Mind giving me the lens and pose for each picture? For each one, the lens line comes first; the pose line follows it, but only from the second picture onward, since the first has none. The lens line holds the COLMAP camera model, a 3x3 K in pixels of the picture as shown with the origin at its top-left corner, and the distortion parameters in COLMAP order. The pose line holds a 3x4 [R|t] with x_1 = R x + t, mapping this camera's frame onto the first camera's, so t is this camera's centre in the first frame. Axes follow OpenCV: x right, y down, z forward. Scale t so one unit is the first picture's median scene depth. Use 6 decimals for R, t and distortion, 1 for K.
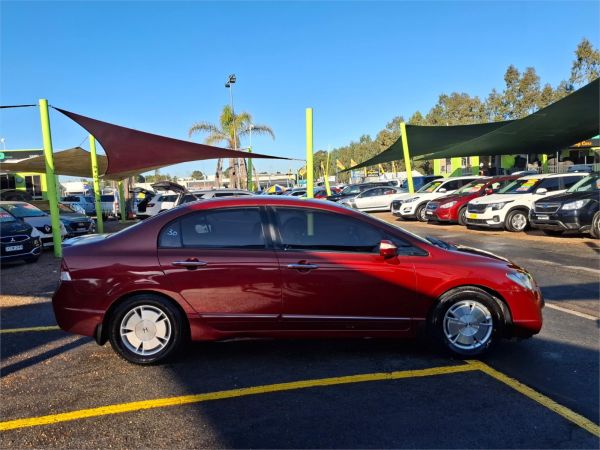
lens RADIAL K [[630.2, 0, 300.0], [0, 630.2, 225.0], [0, 0, 1]] dist [0.079134, -0.032108]
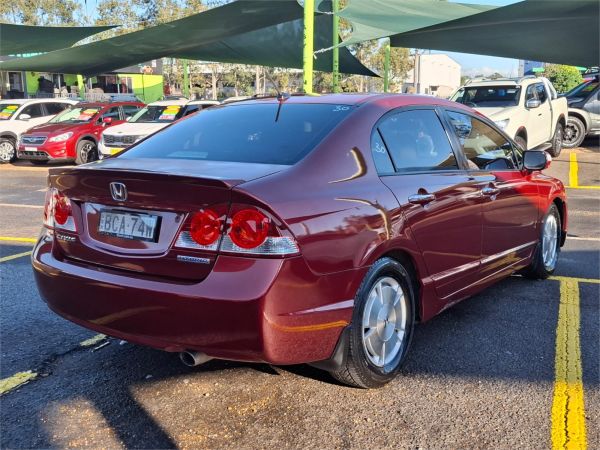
lens RADIAL K [[630.2, 0, 300.0], [0, 630.2, 225.0], [0, 0, 1]] dist [0.079134, -0.032108]
pose [[0.676731, -0.117865, 0.726735, -0.116695], [0.036060, 0.991224, 0.127181, -0.012727], [-0.735347, -0.059862, 0.675042, 0.237648]]
